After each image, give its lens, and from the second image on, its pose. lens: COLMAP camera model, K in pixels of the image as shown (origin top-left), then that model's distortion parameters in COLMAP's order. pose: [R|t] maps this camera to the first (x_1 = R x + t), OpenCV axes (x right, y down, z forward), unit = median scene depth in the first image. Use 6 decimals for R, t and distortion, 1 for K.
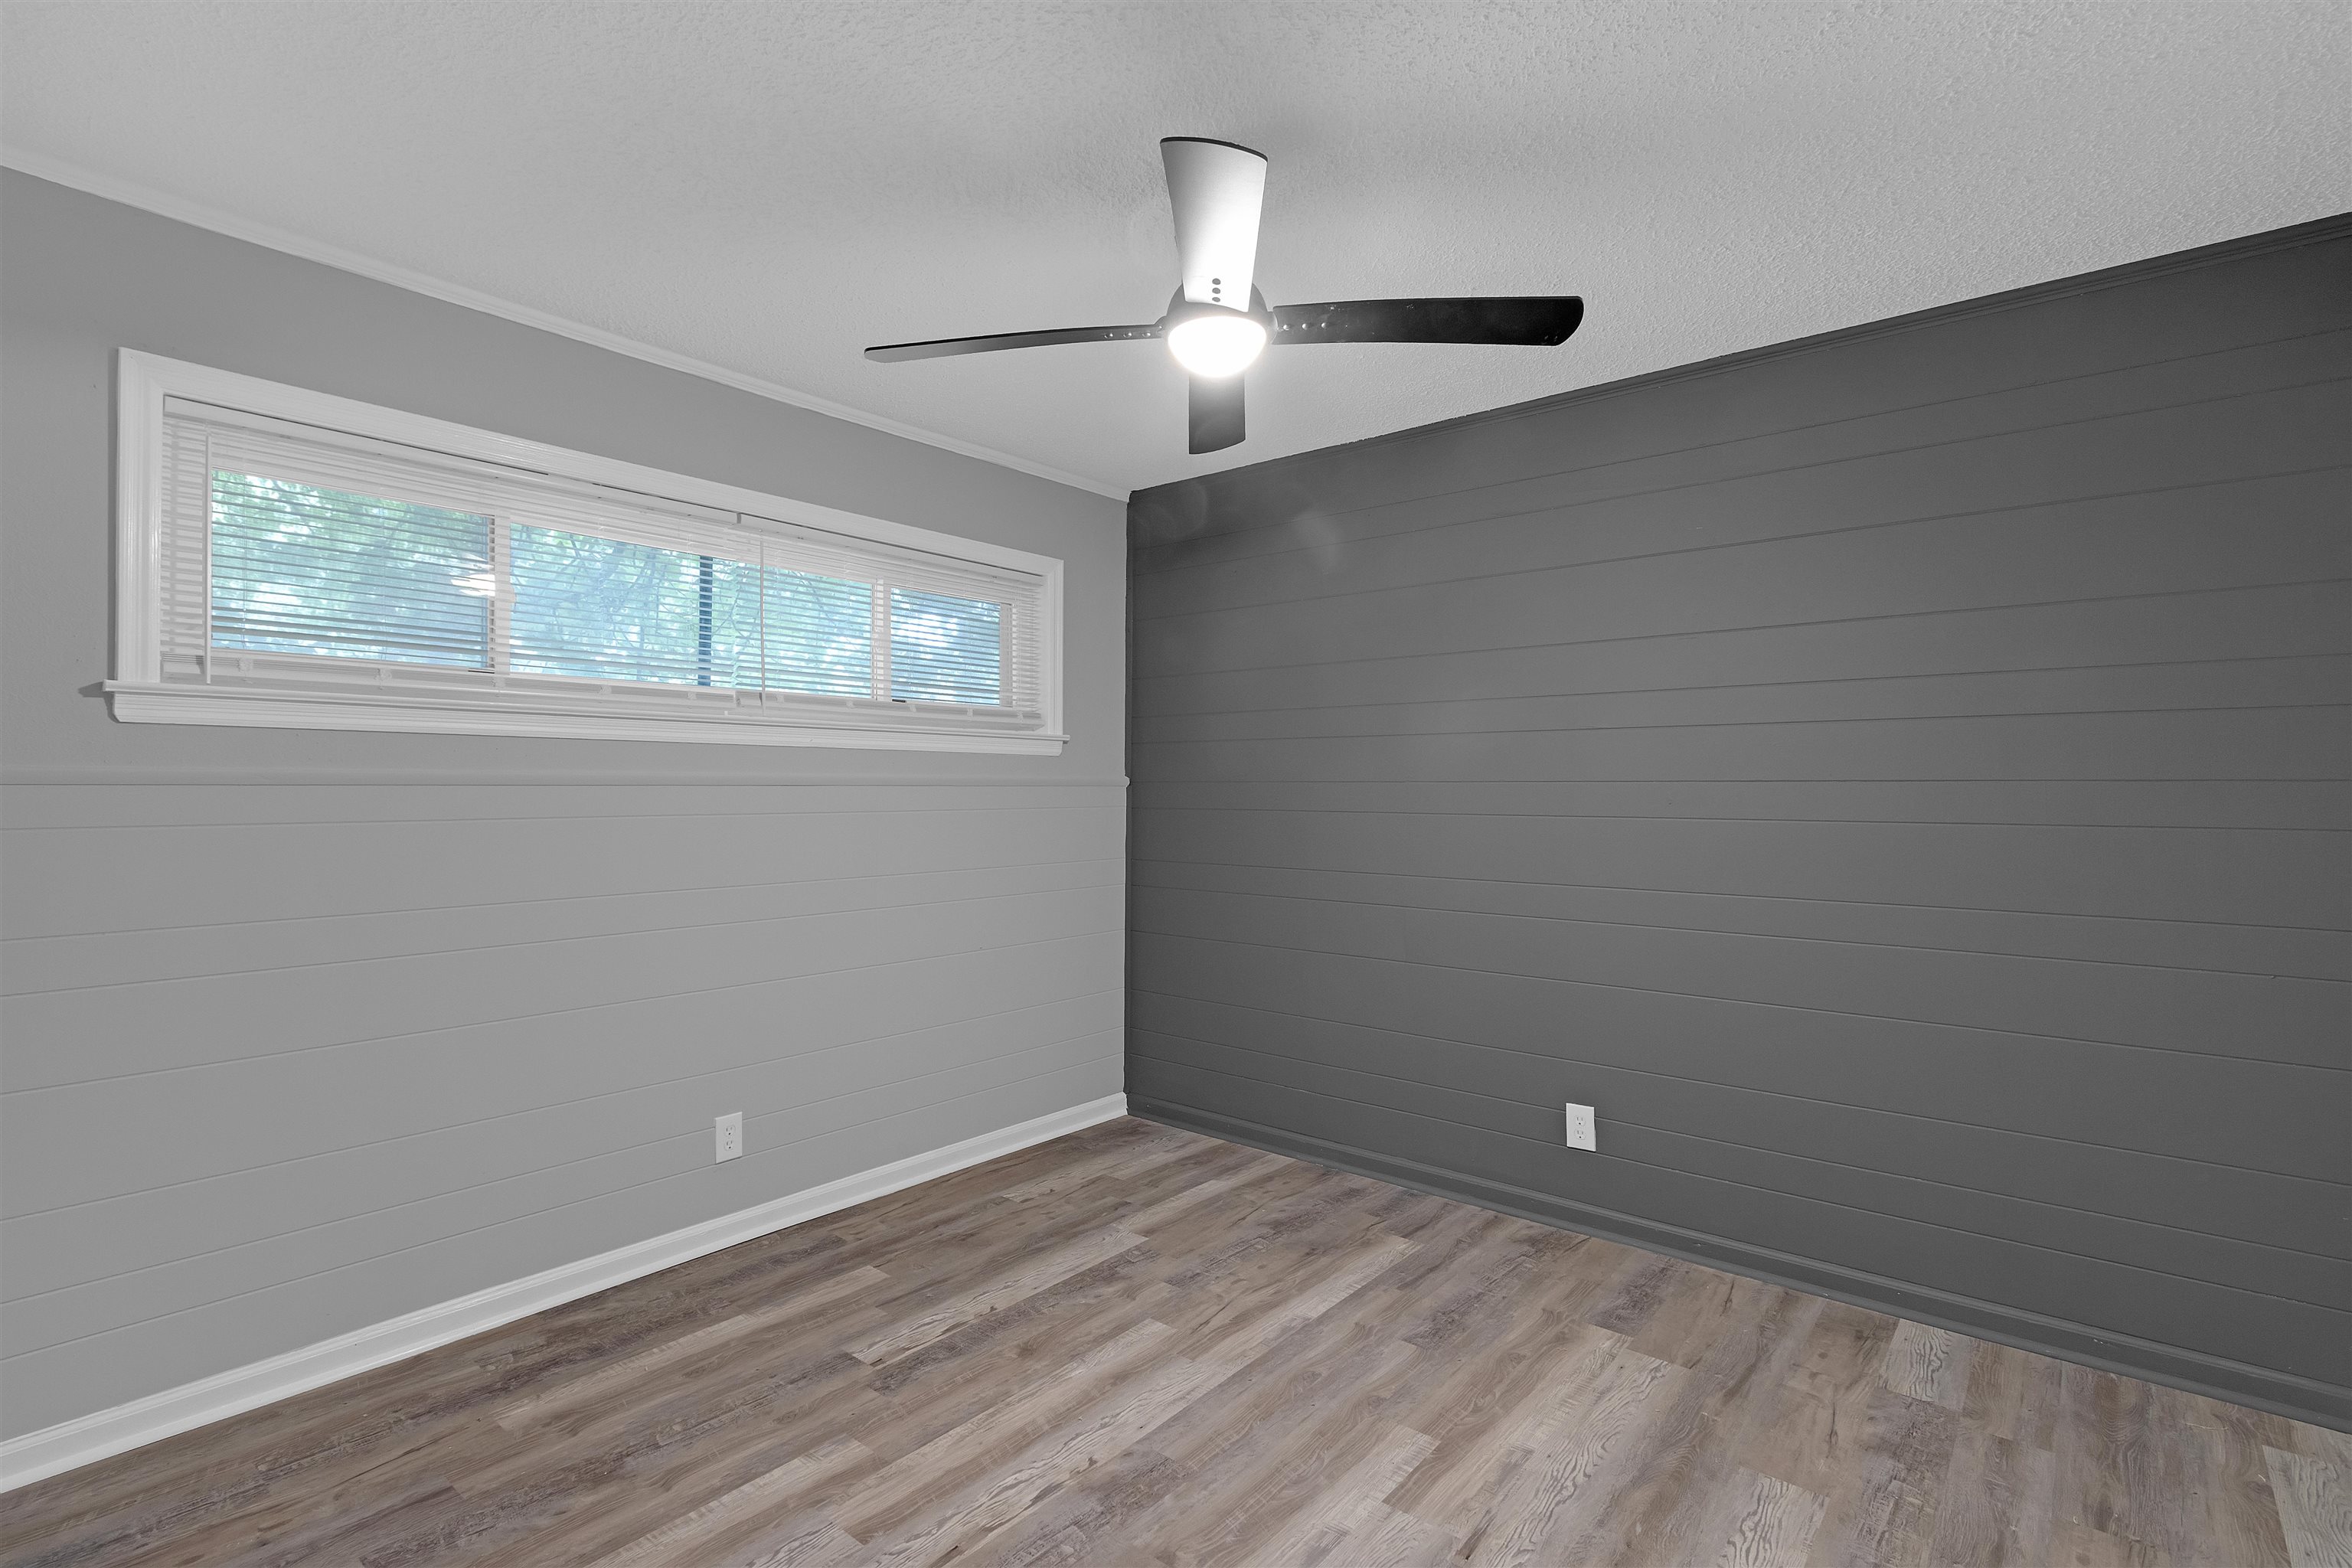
lens RADIAL K [[1147.6, 0, 1167.4], [0, 1147.6, 789.1], [0, 0, 1]] dist [-0.003510, -0.001137]
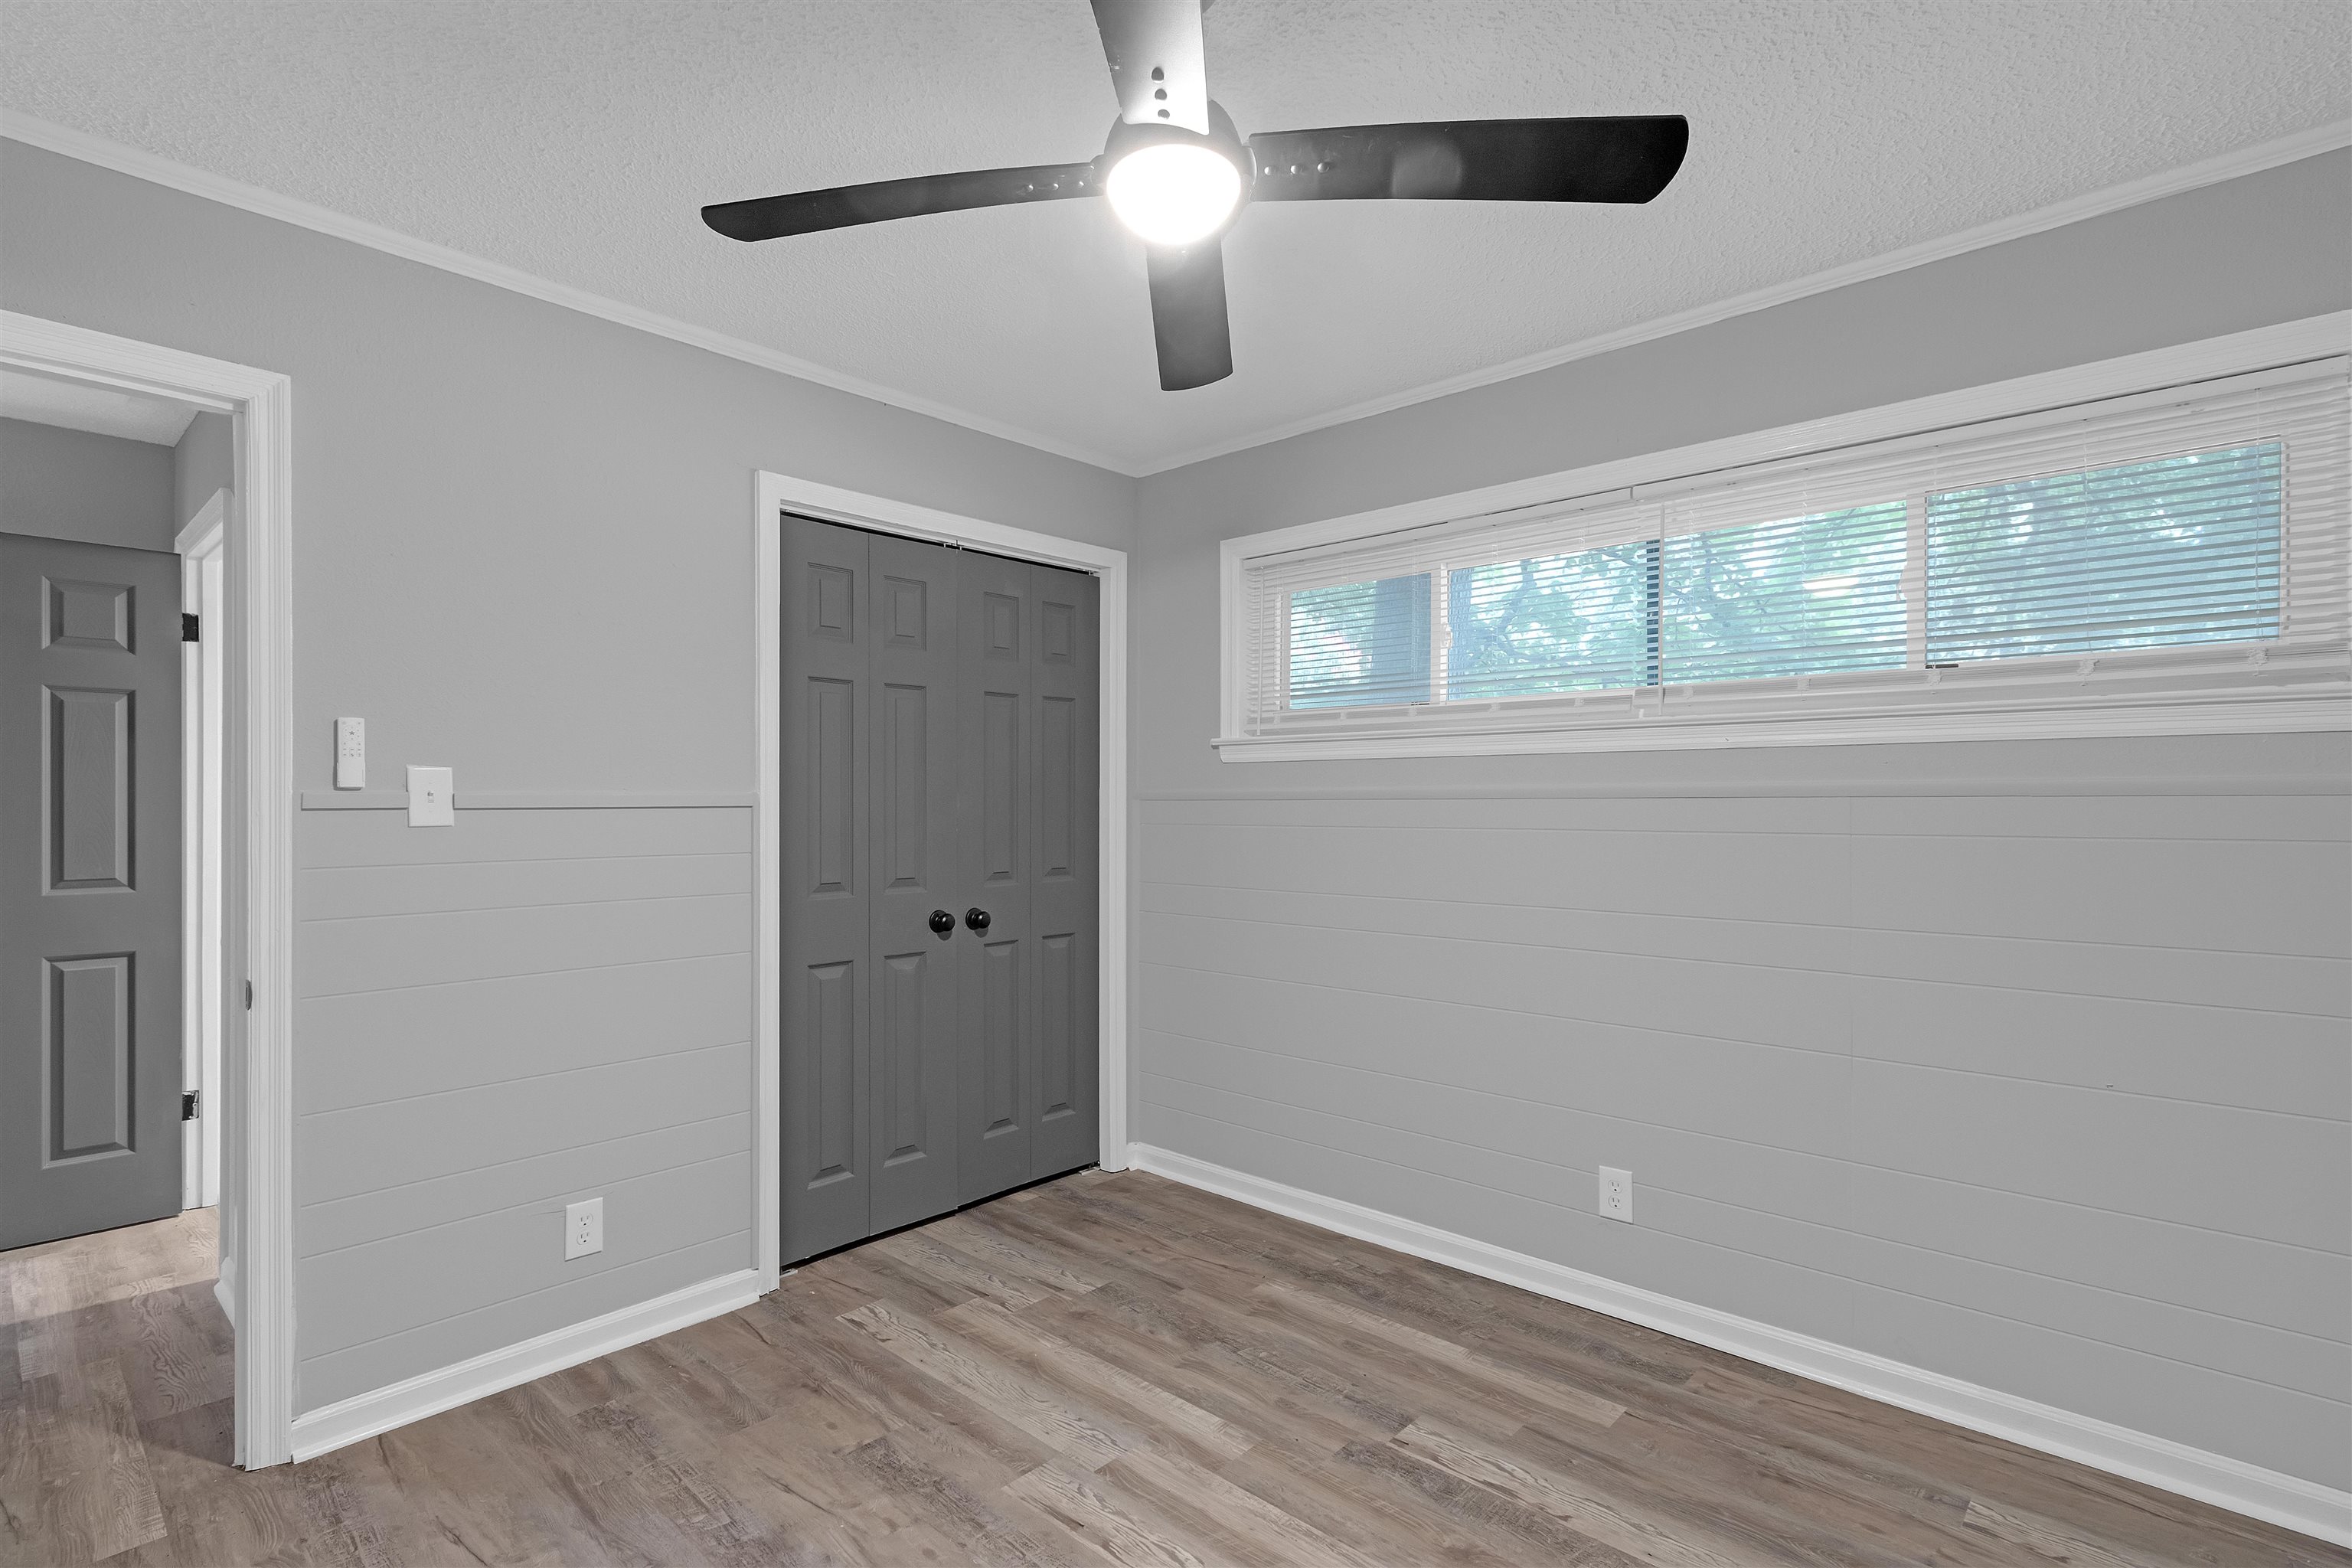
lens RADIAL K [[1147.6, 0, 1172.7], [0, 1147.6, 795.5], [0, 0, 1]] dist [-0.003510, -0.001137]
pose [[-0.086190, -0.008962, -0.996238, 0.648246], [-0.003987, 0.999955, -0.008650, 0.005475], [0.996271, 0.003226, -0.086222, 0.890281]]
